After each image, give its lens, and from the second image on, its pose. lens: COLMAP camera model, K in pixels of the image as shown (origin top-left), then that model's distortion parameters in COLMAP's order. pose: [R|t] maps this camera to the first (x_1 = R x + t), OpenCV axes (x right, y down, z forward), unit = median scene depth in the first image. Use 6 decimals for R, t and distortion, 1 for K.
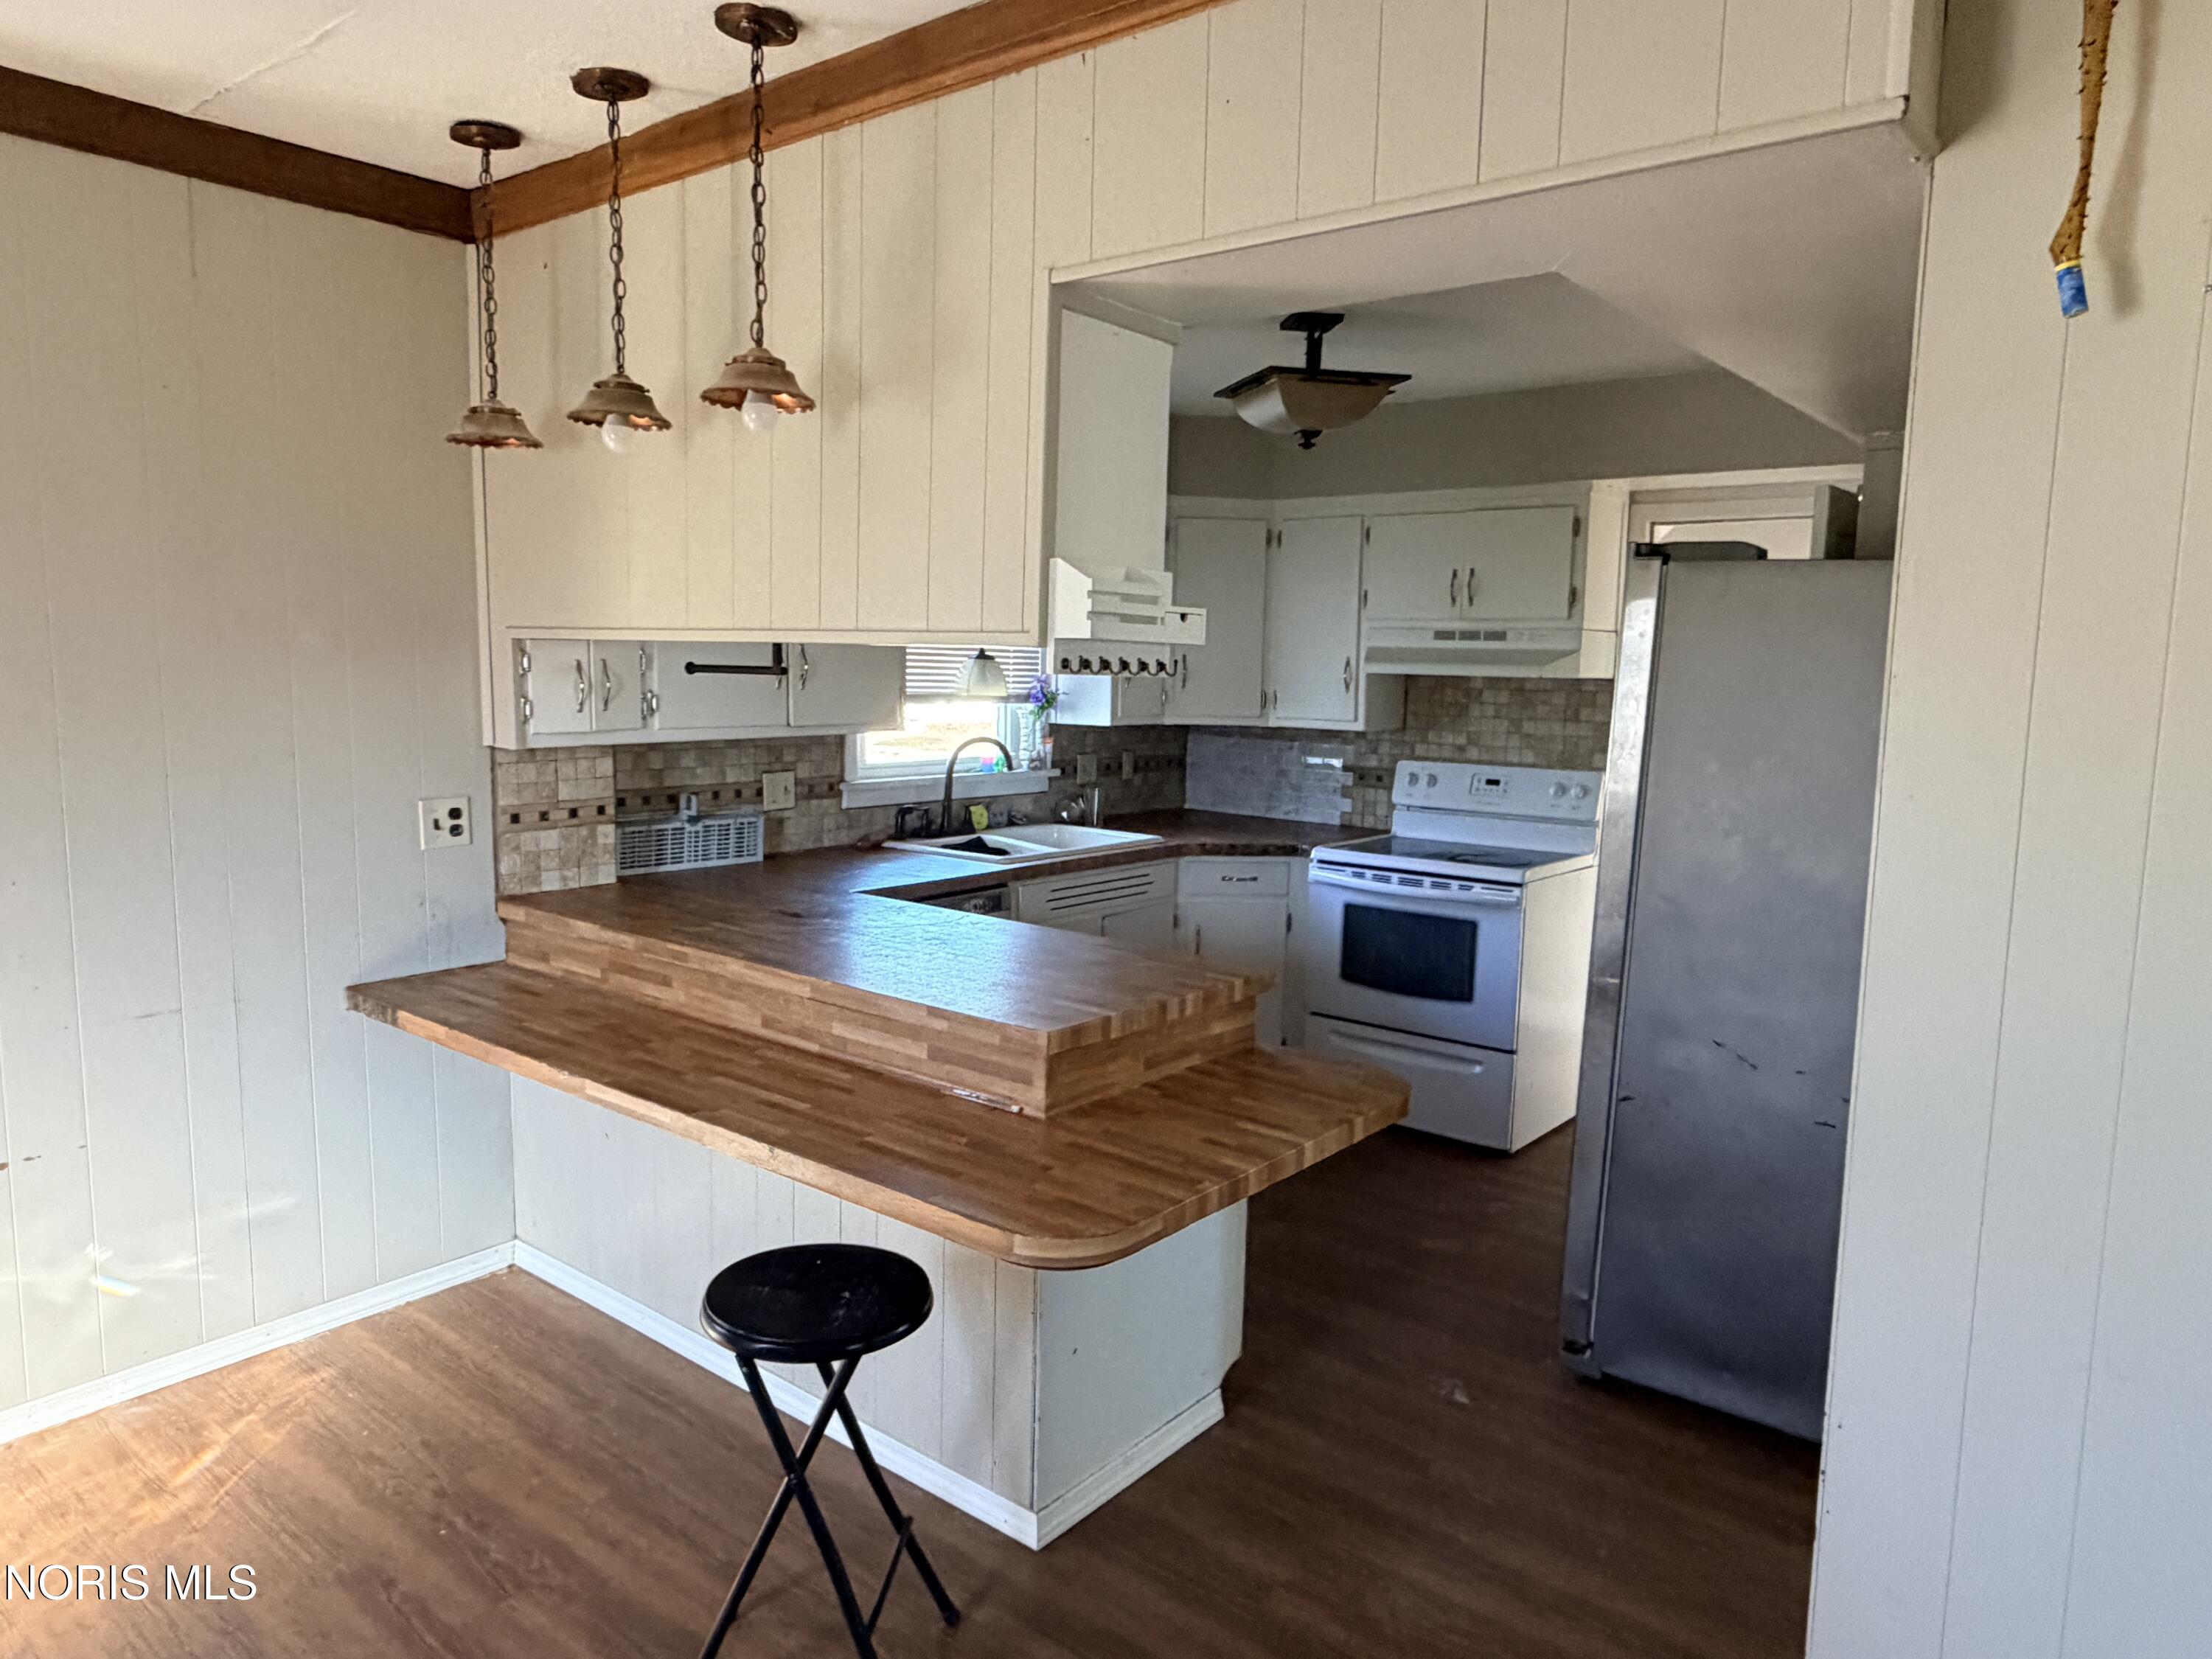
lens RADIAL K [[1559.5, 0, 1106.0], [0, 1559.5, 829.5], [0, 0, 1]] dist [-0.036358, -0.000218]
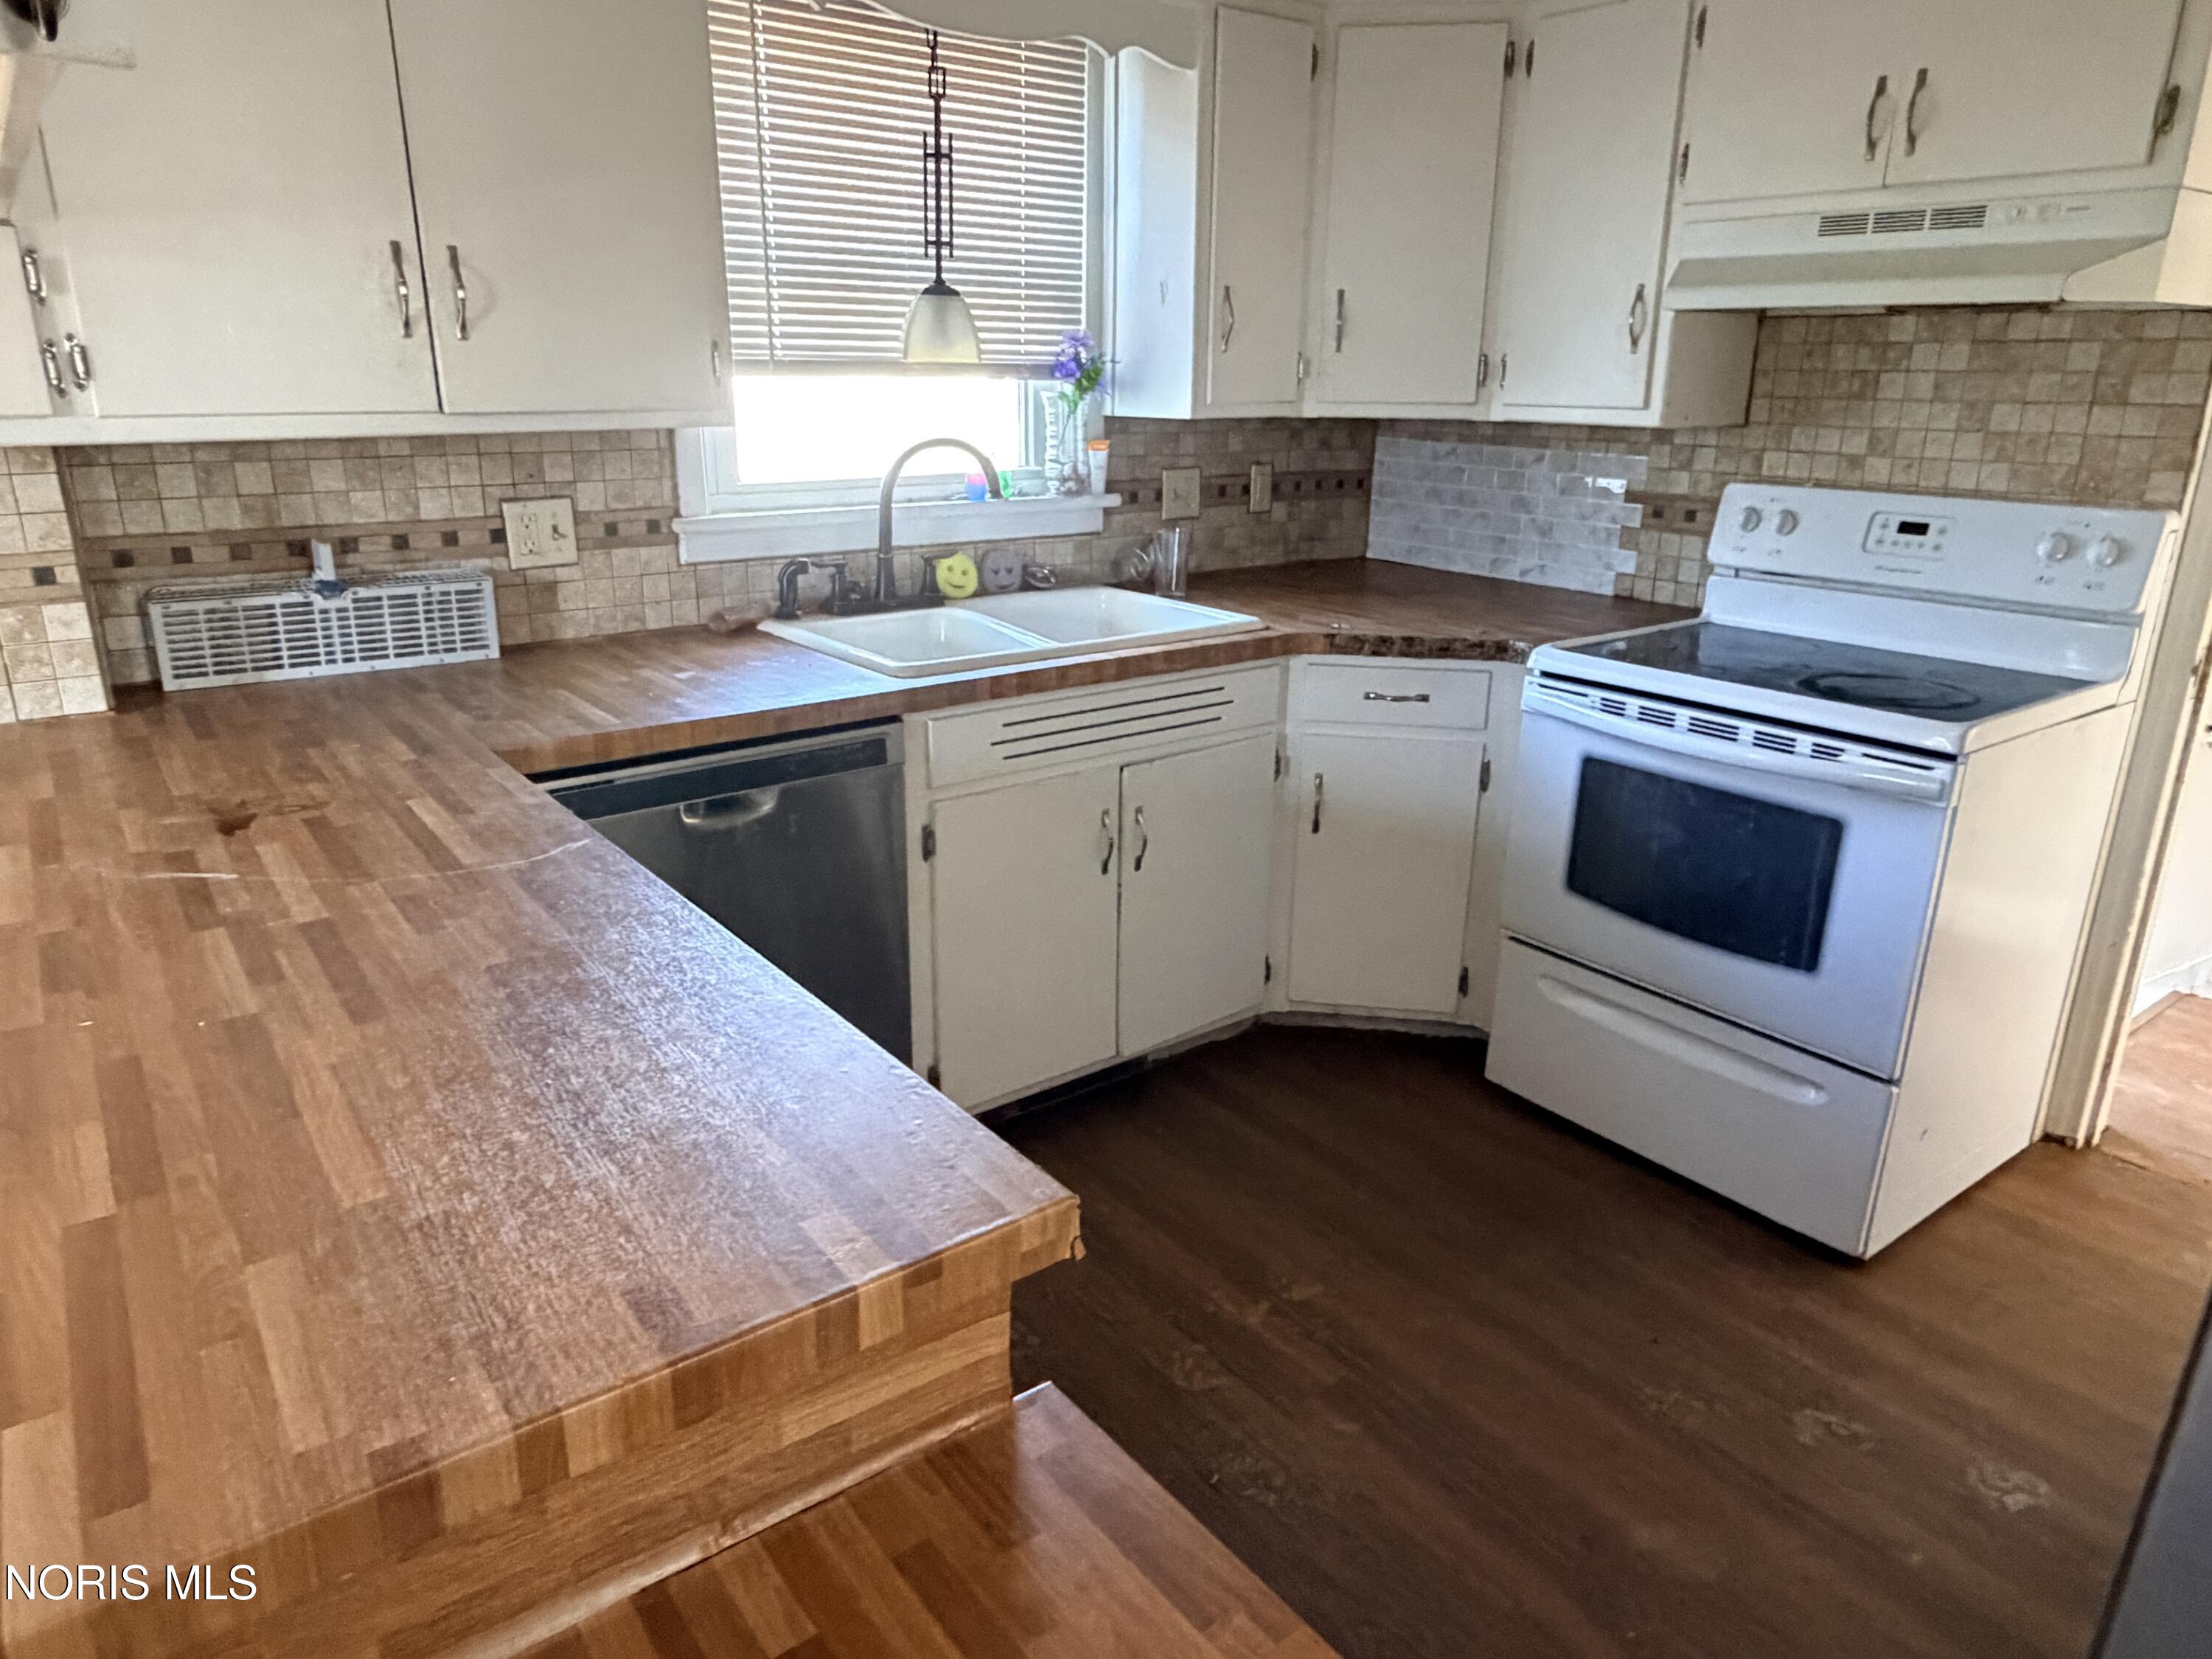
lens RADIAL K [[1429.7, 0, 1106.0], [0, 1429.7, 829.5], [0, 0, 1]] dist [-0.011226, 0.002277]
pose [[0.967773, 0.064833, -0.243336, 0.112121], [-0.015391, 0.979712, 0.199819, -0.023048], [0.251354, -0.189634, 0.949136, 0.470390]]
